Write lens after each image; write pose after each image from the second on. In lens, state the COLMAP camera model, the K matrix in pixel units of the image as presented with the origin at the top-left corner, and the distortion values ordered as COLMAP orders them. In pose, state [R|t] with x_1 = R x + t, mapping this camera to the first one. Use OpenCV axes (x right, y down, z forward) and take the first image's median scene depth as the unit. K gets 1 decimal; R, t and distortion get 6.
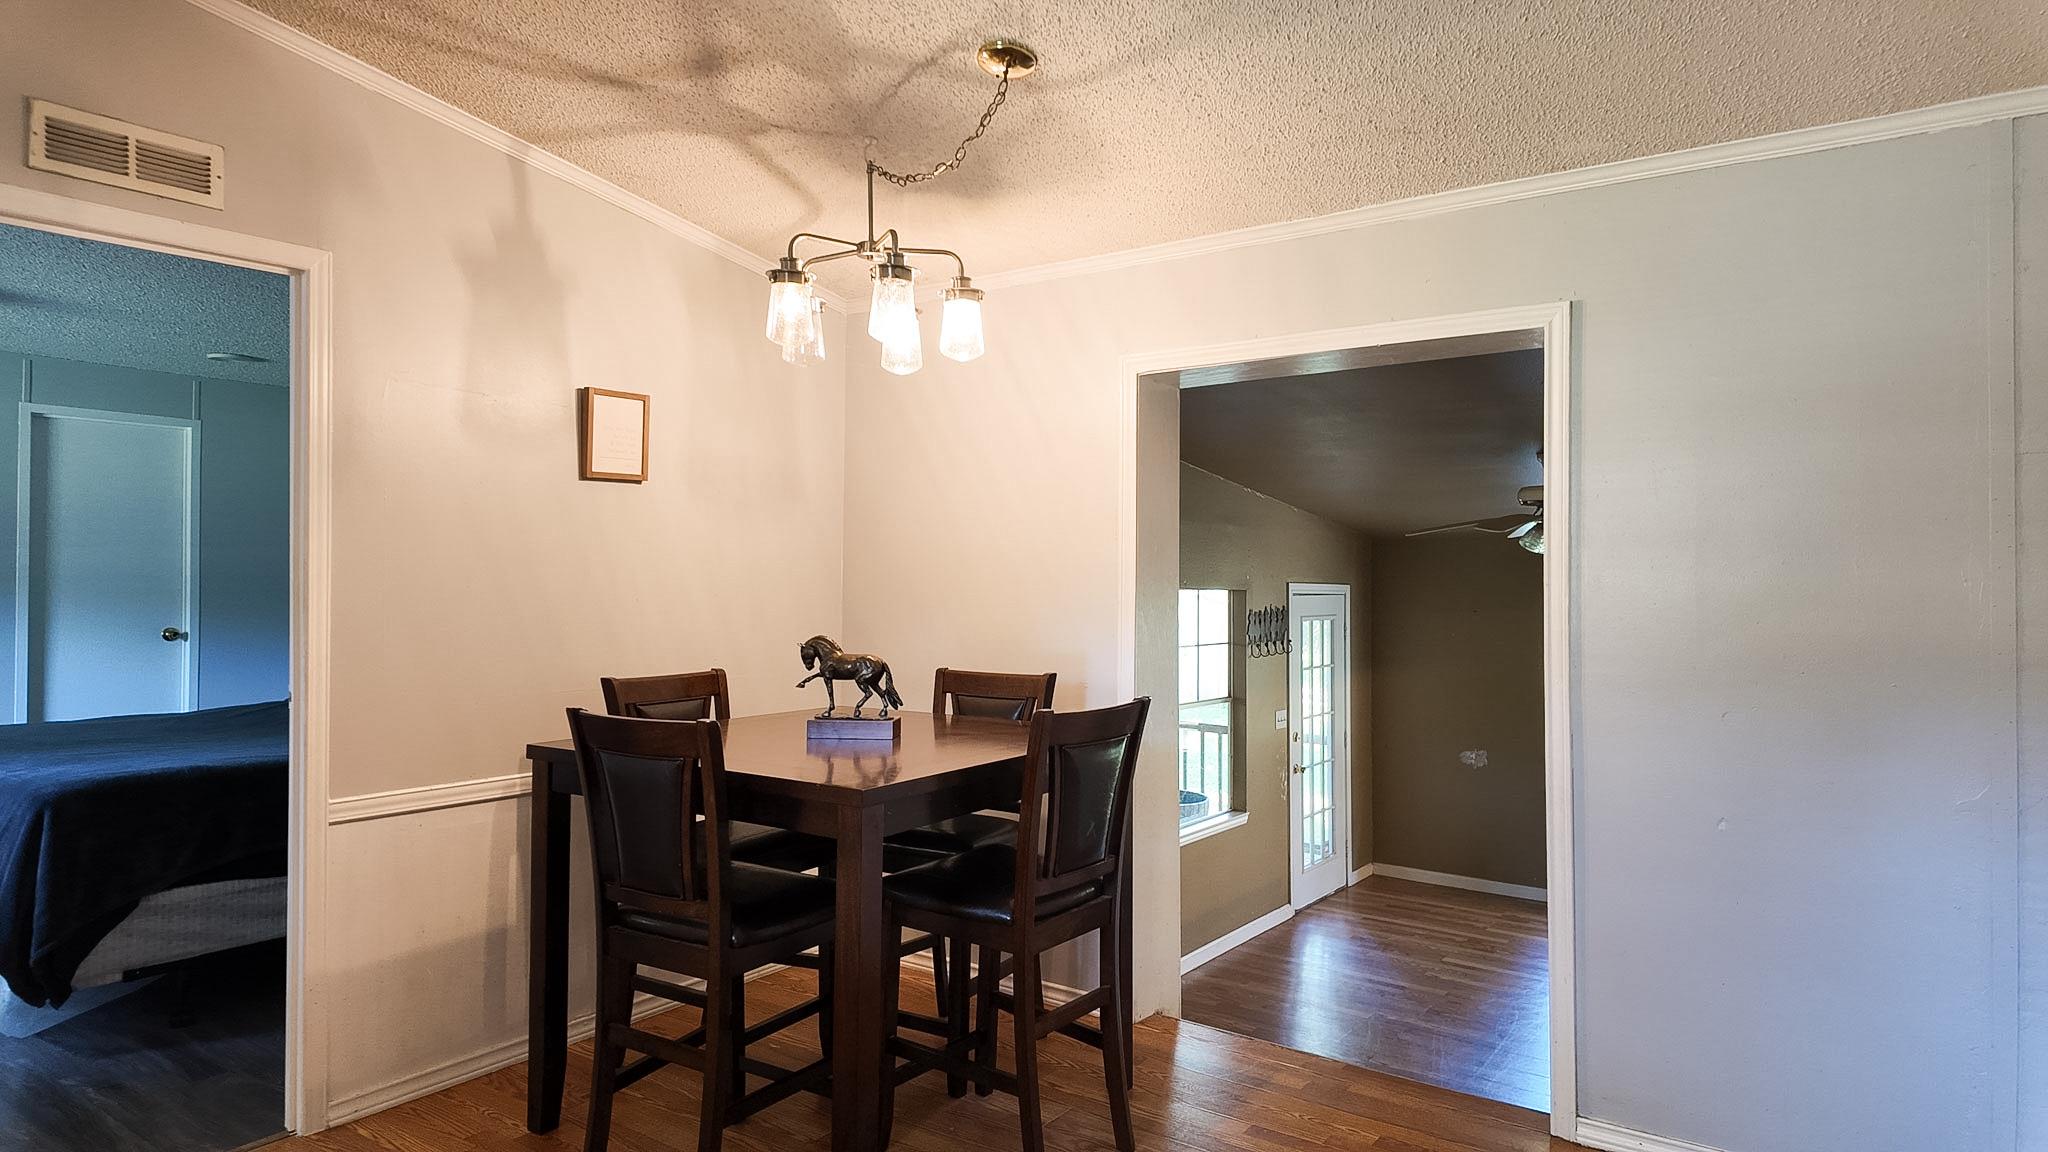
lens RADIAL K [[1185.7, 0, 1020.8], [0, 1185.7, 587.3], [0, 0, 1]] dist [0.011971, -0.018253]
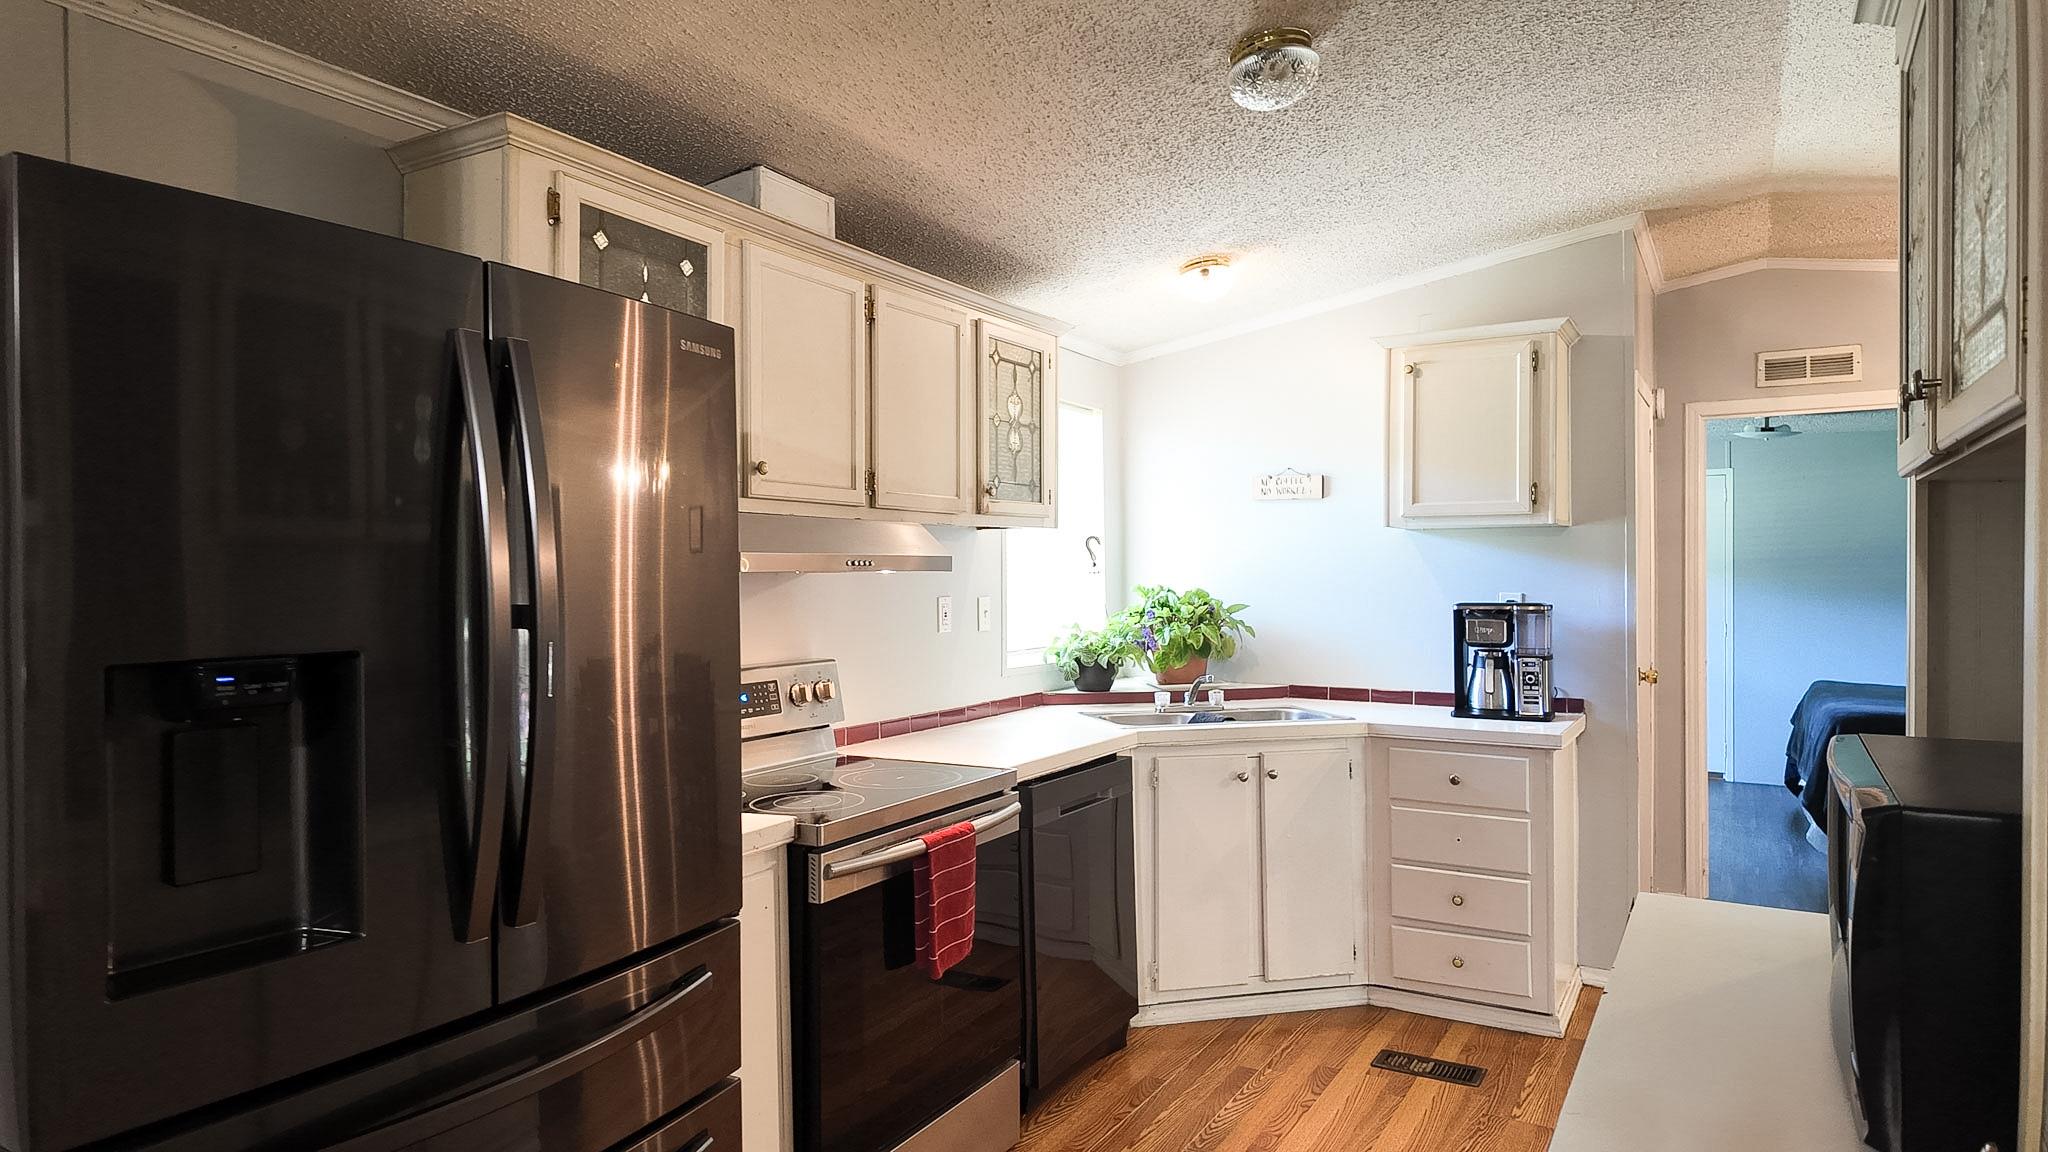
lens RADIAL K [[1185.7, 0, 1027.6], [0, 1185.7, 588.9], [0, 0, 1]] dist [0.011971, -0.018253]
pose [[0.073523, -0.004793, -0.997282, 0.949962], [0.010528, 0.999936, -0.004030, -0.022355], [0.997238, -0.010203, 0.073569, -0.331235]]
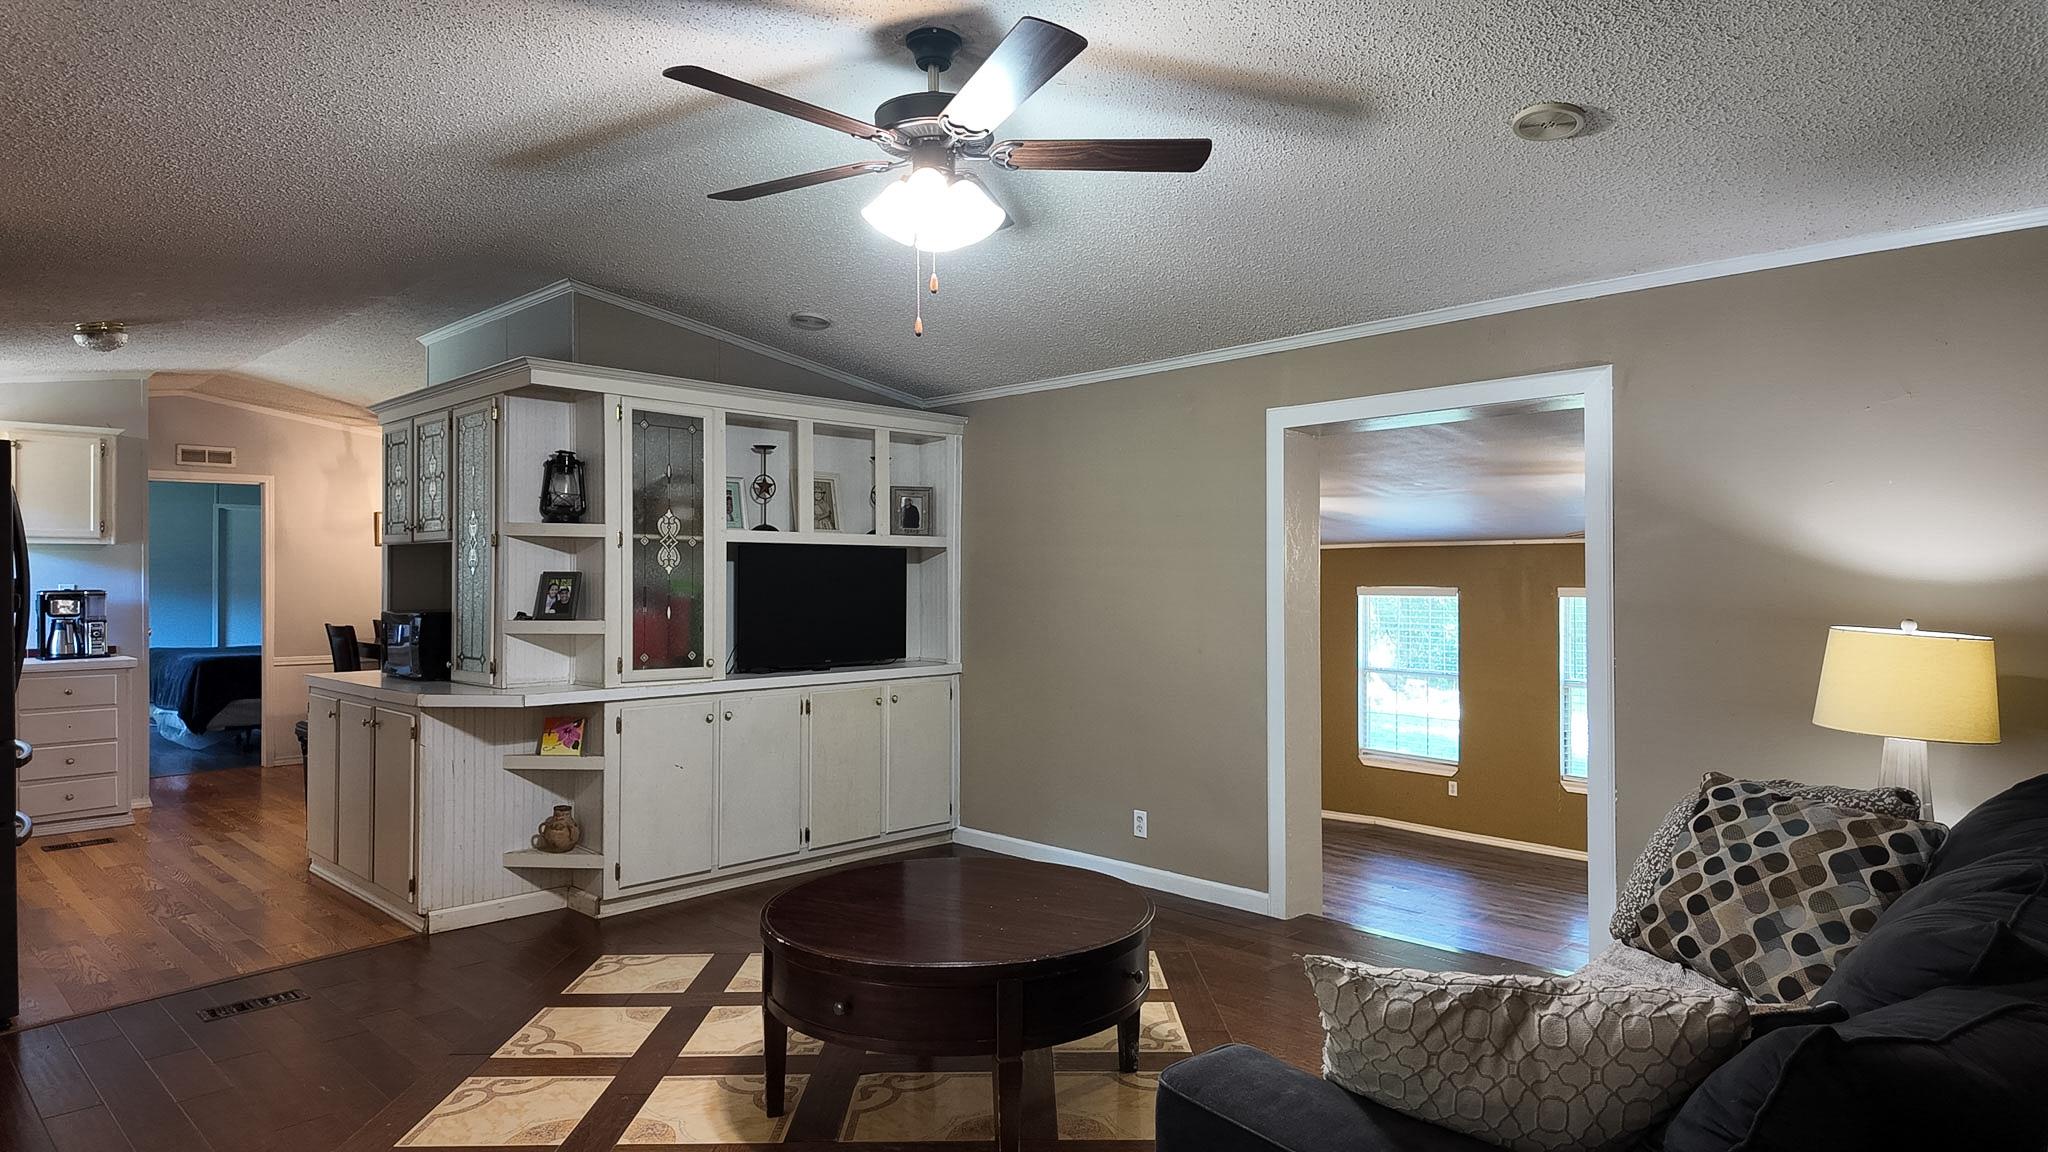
lens RADIAL K [[1185.7, 0, 975.3], [0, 1185.7, 561.3], [0, 0, 1]] dist [0.011971, -0.018253]
pose [[0.980892, -0.020894, -0.193429, 1.845860], [0.019662, 0.999772, -0.008287, -0.006968], [0.193558, 0.004325, 0.981079, -1.699707]]
